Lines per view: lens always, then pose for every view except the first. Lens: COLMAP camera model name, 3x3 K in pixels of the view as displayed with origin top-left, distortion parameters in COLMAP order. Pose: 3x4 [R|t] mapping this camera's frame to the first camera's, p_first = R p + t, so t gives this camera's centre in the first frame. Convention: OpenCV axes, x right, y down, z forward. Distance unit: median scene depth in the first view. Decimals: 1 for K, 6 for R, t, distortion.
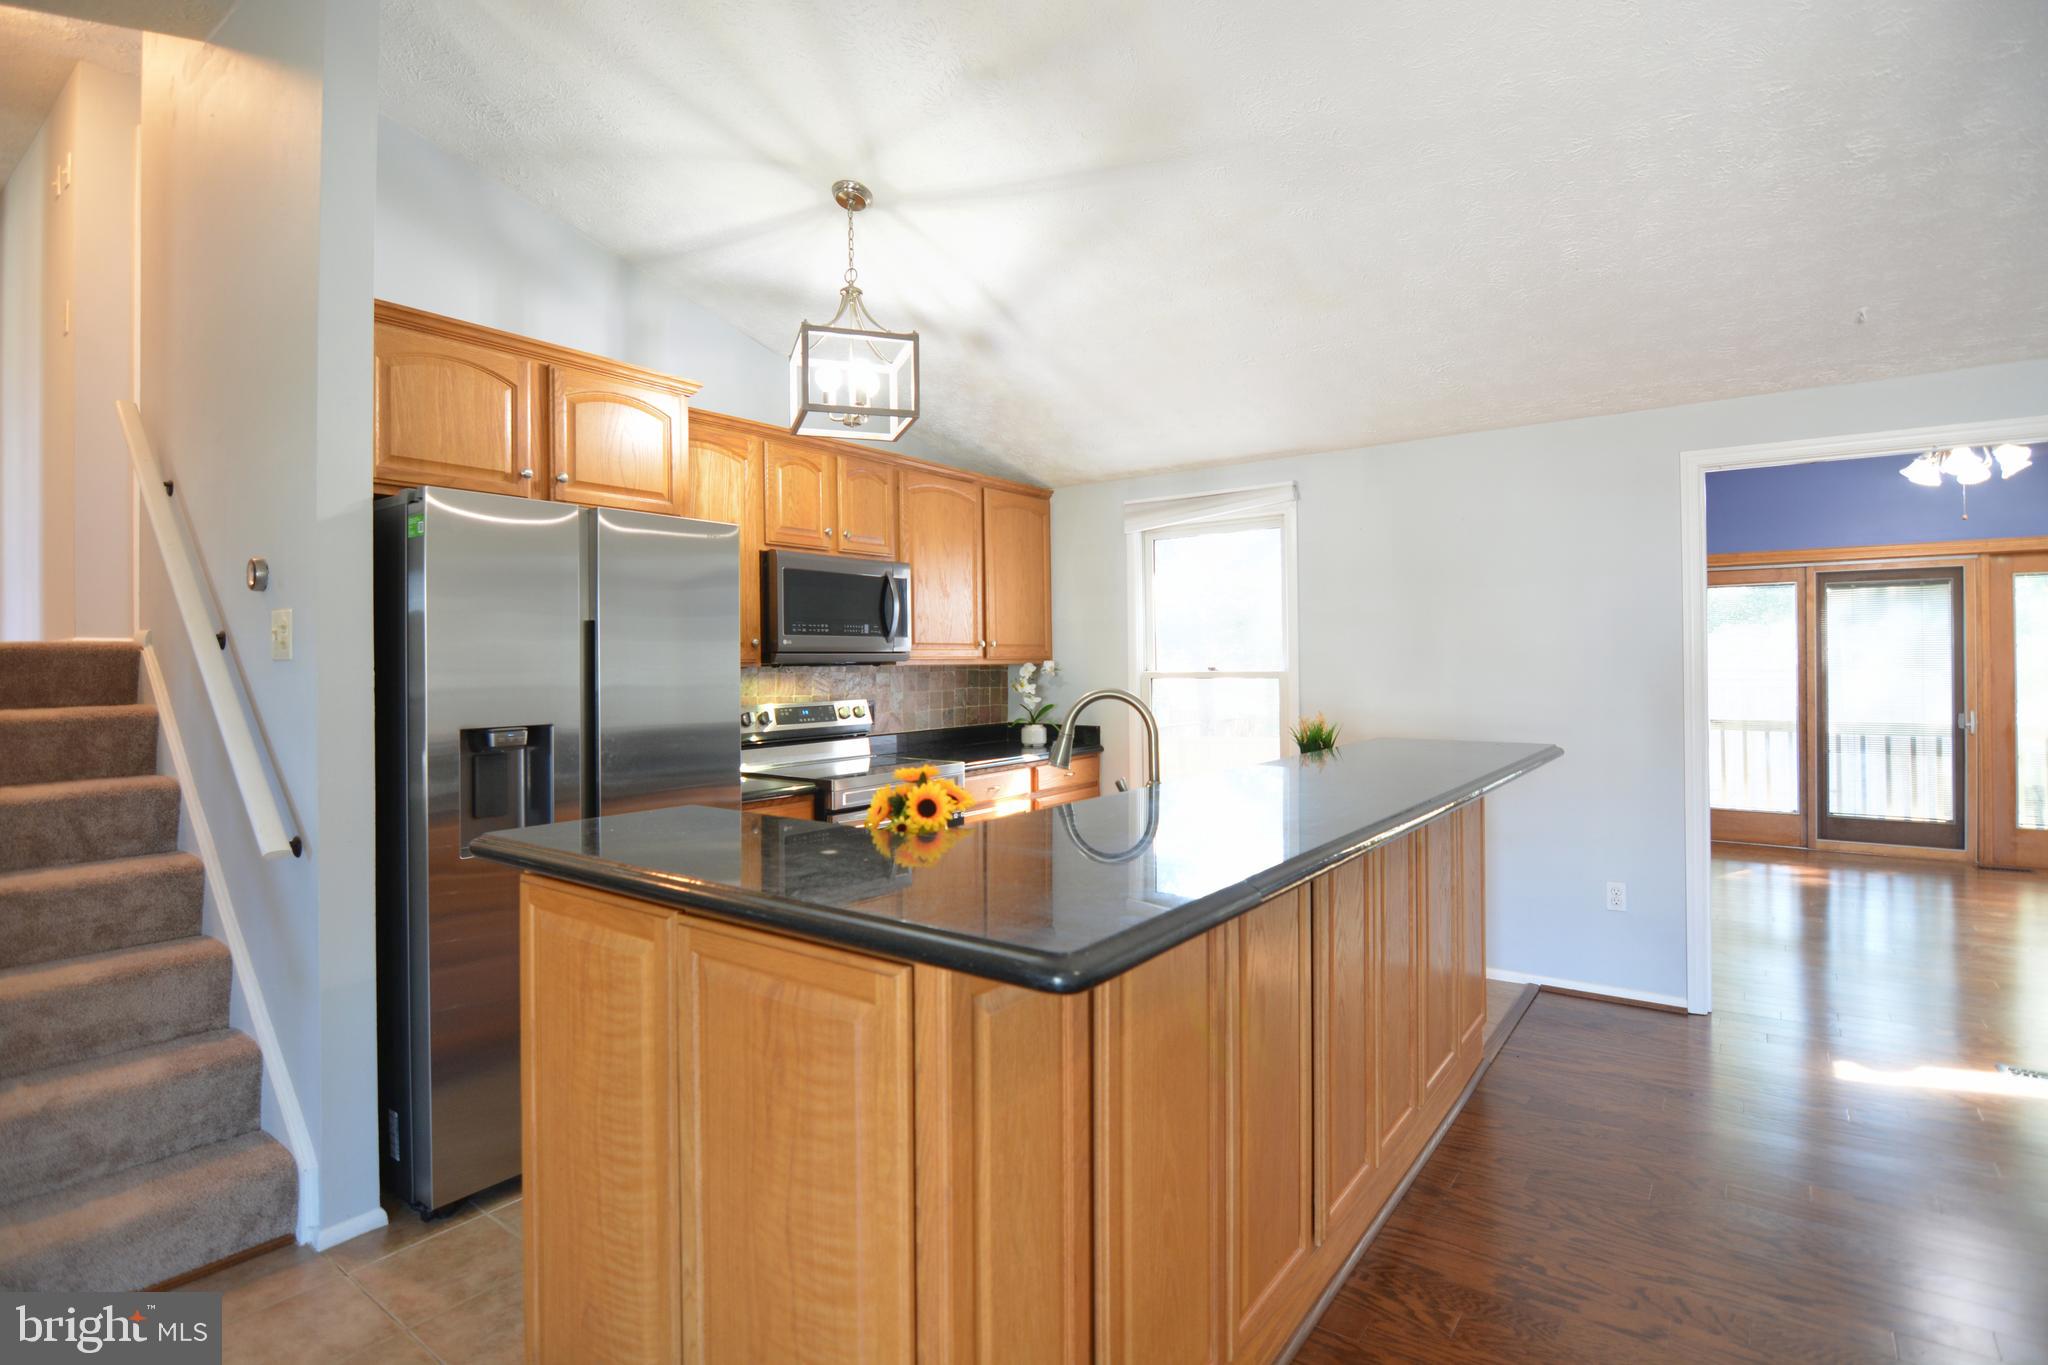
lens RADIAL K [[997.3, 0, 1020.1], [0, 997.3, 660.4], [0, 0, 1]] dist [-0.005042, -0.011437]
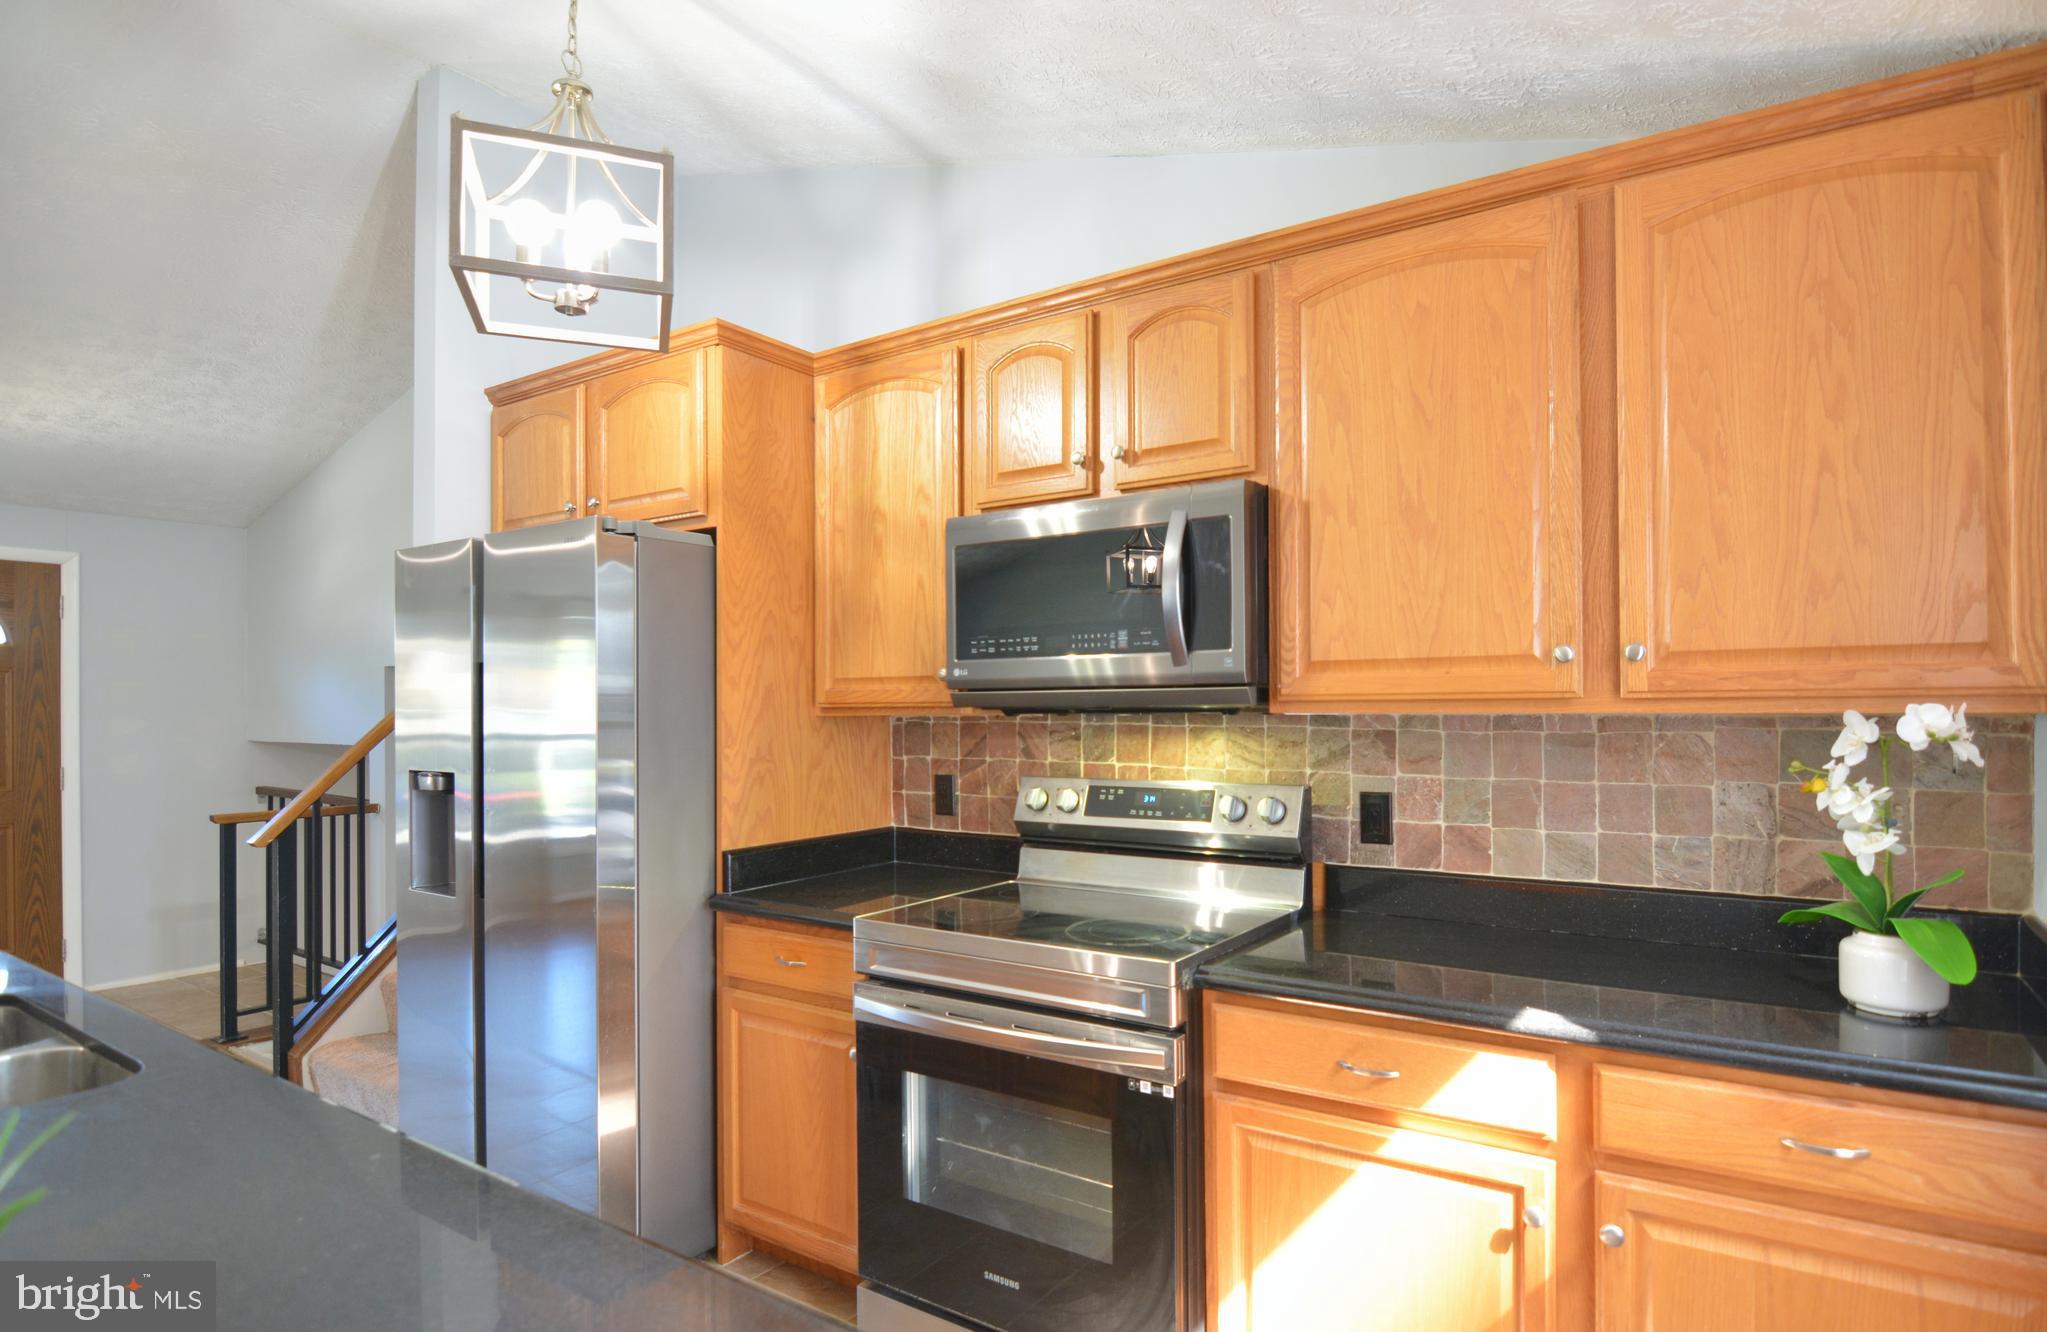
lens RADIAL K [[1071.3, 0, 1091.4], [0, 1071.3, 706.8], [0, 0, 1]] dist [-0.000512, -0.015299]
pose [[0.067137, 0.008281, -0.997709, 0.481700], [0.005877, 0.999945, 0.008695, -0.003926], [0.997726, -0.006448, 0.067085, 1.241621]]
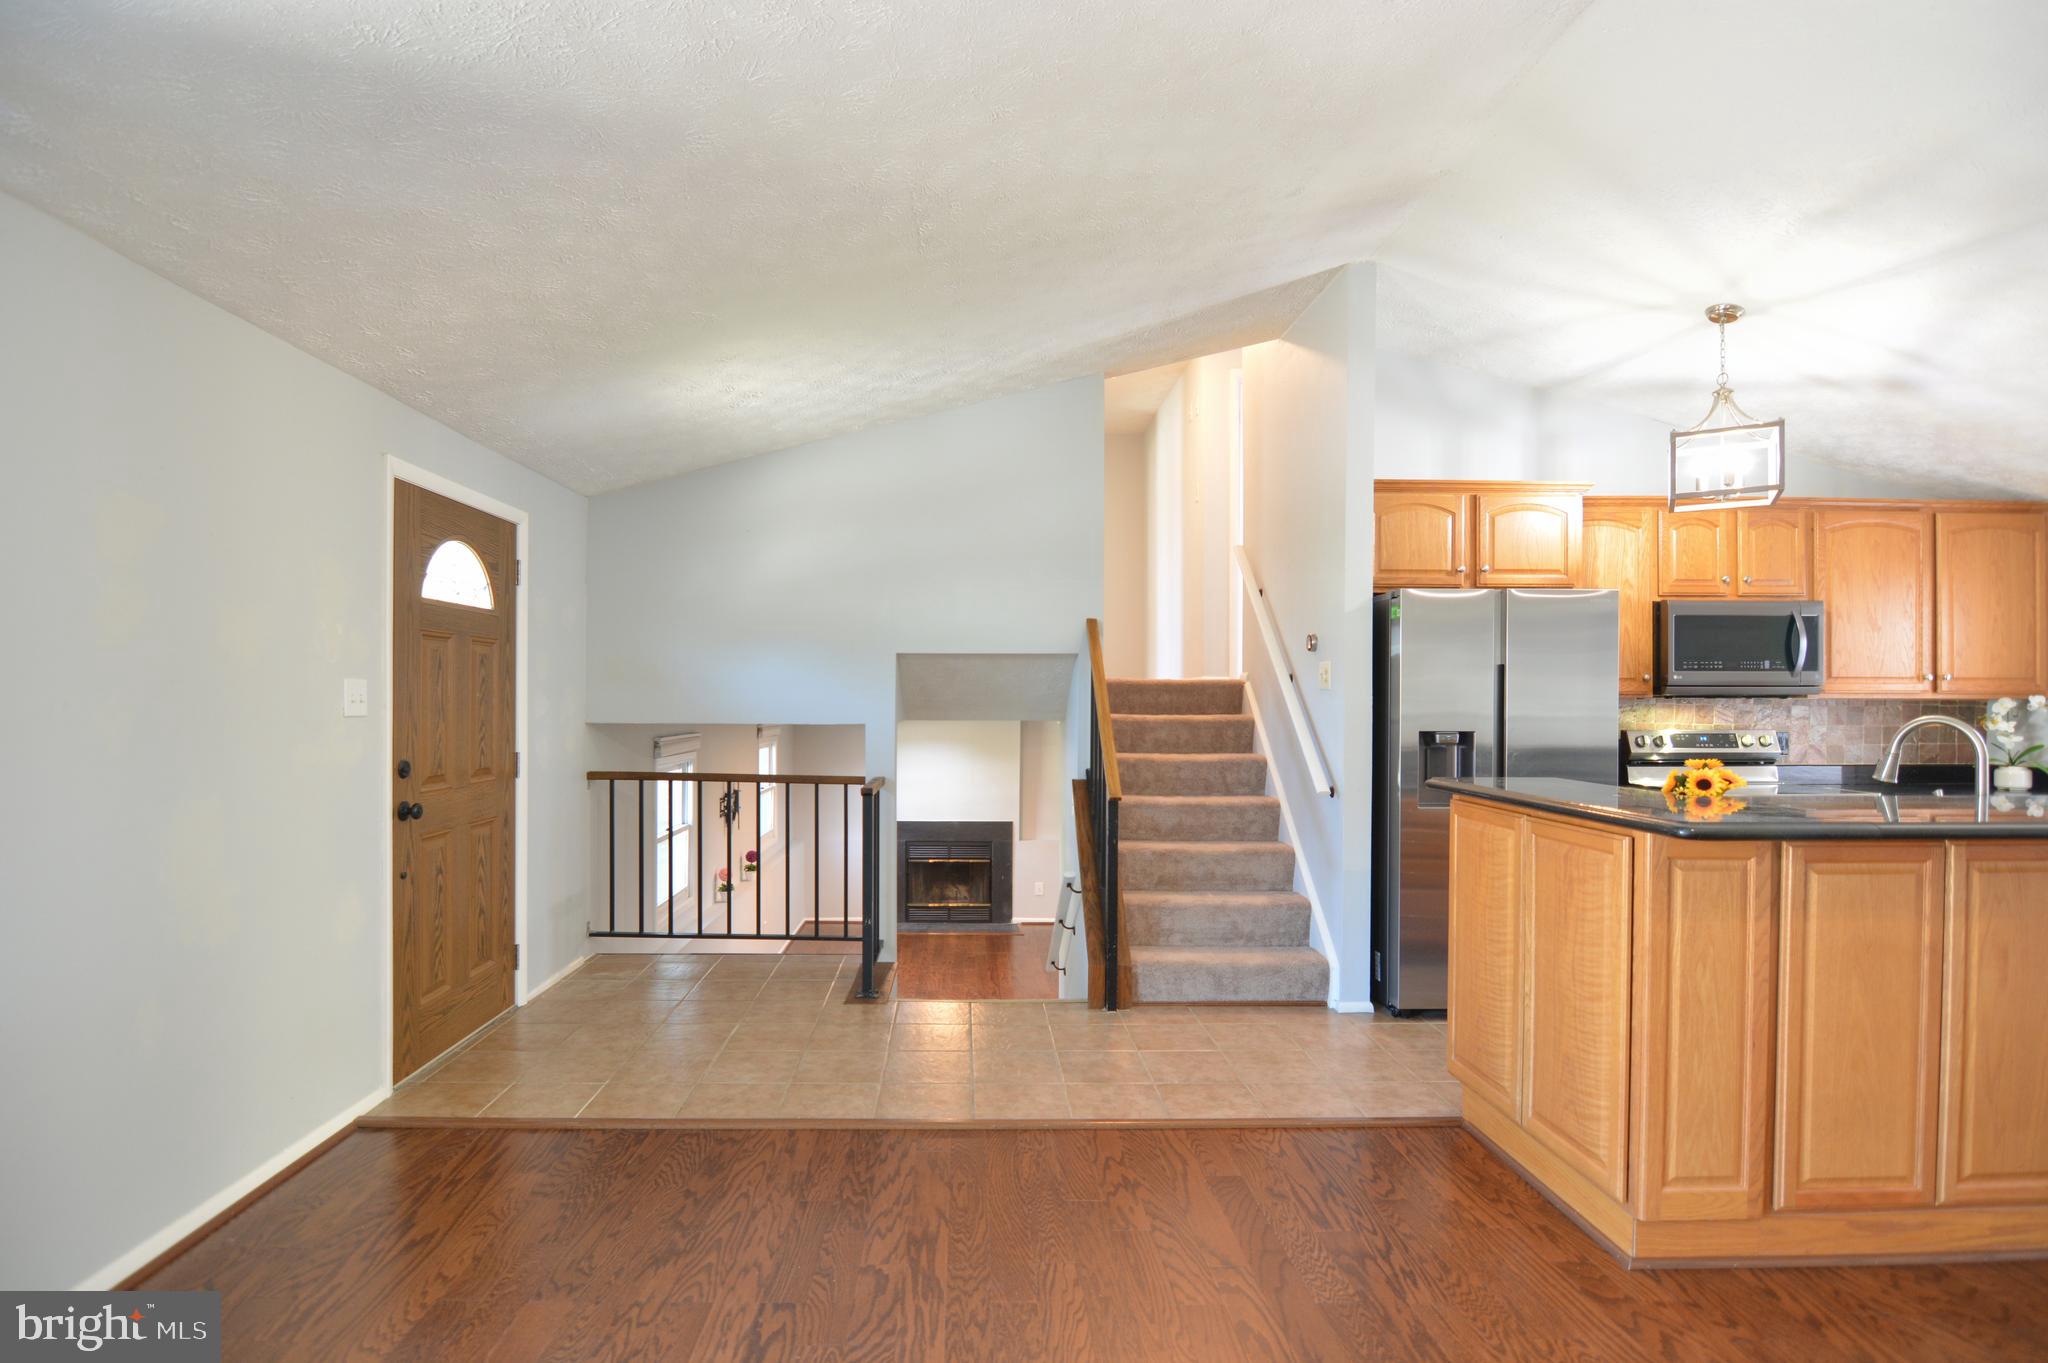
lens RADIAL K [[1005.5, 0, 978.8], [0, 1005.5, 701.9], [0, 0, 1]] dist [-0.007829, -0.009052]
pose [[0.608255, 0.013424, -0.793628, 0.248079], [-0.007210, 0.999909, 0.011387, 0.004466], [0.793709, -0.001204, 0.608296, -0.467437]]
